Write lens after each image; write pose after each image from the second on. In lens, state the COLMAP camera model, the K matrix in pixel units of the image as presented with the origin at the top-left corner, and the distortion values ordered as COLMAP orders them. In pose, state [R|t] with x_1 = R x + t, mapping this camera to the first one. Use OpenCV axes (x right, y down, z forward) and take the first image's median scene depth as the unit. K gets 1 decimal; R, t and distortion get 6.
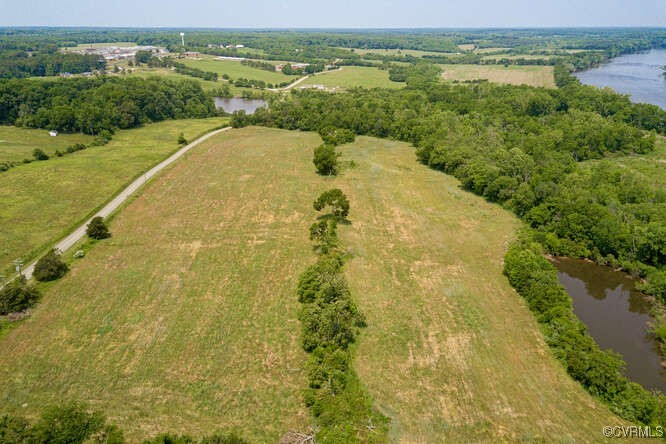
lens RADIAL K [[507.0, 0, 333.0], [0, 507.0, 222.0], [0, 0, 1]] dist [0.018868, 0.005624]
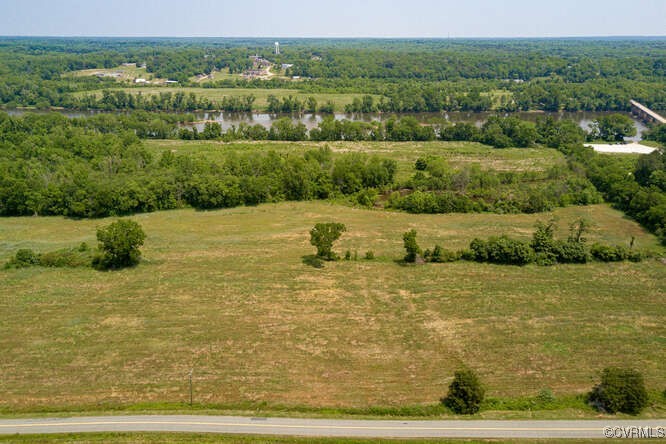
lens RADIAL K [[519.5, 0, 333.0], [0, 519.5, 200.0], [0, 0, 1]] dist [0.017705, 0.008097]
pose [[-0.009264, -0.301280, 0.953491, -0.531798], [0.358555, 0.889124, 0.284425, -0.222756], [-0.933463, 0.344513, 0.099788, 0.562403]]
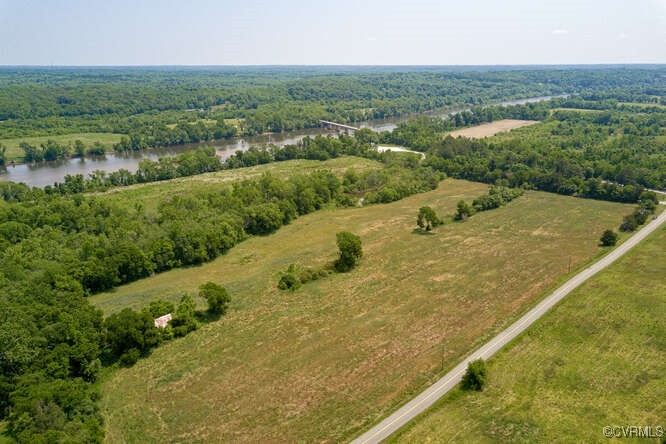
lens RADIAL K [[514.8, 0, 333.0], [0, 514.8, 222.0], [0, 0, 1]] dist [0.020644, 0.001619]
pose [[-0.716585, -0.204380, 0.666884, -0.474478], [0.251075, 0.816433, 0.519999, -0.517104], [-0.650744, 0.540061, -0.533729, 1.222411]]
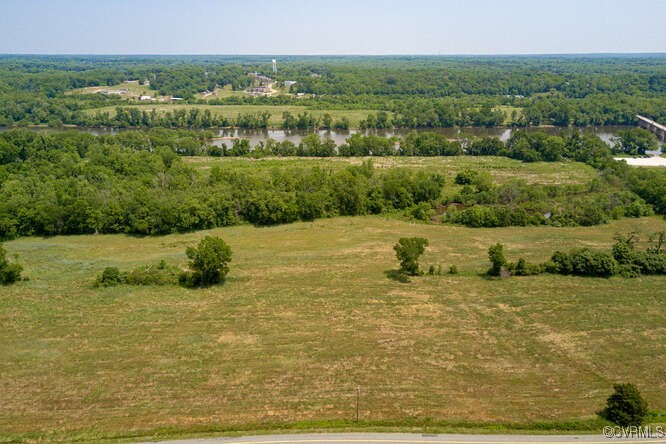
lens RADIAL K [[516.5, 0, 333.3], [0, 516.5, 201.6], [0, 0, 1]] dist [0.020789, 0.000426]
pose [[-0.037662, -0.275996, 0.960421, -0.529372], [0.359971, 0.892832, 0.270689, -0.261576], [-0.932203, 0.355918, 0.065725, 0.662982]]
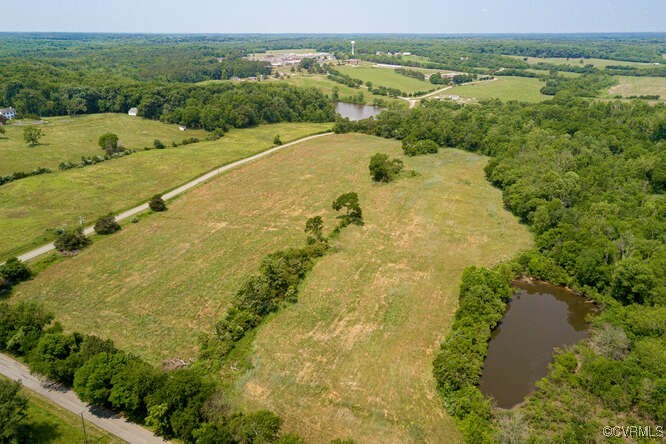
lens RADIAL K [[514.8, 0, 333.0], [0, 514.8, 222.0], [0, 0, 1]] dist [0.020644, 0.001619]
pose [[0.938541, 0.118907, -0.324041, 0.221041], [-0.123316, 0.992343, 0.006972, -0.002124], [0.322389, 0.033416, 0.946017, -0.055458]]
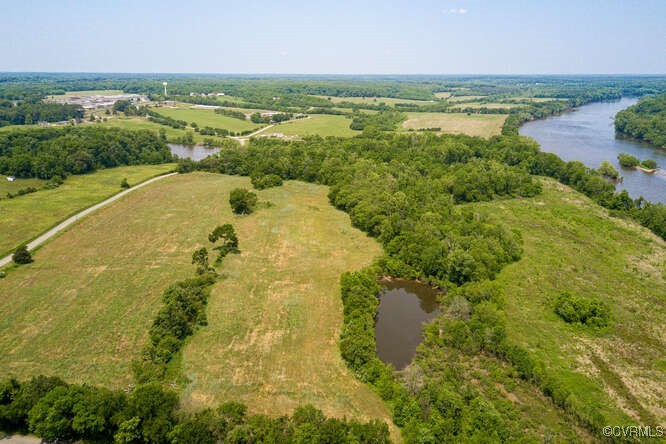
lens RADIAL K [[514.8, 0, 333.0], [0, 514.8, 222.0], [0, 0, 1]] dist [0.020644, 0.001619]
pose [[0.999963, 0.000727, 0.008607, 0.162555], [0.000001, 0.996443, -0.084270, 0.021833], [-0.008638, 0.084267, 0.996406, -0.157082]]
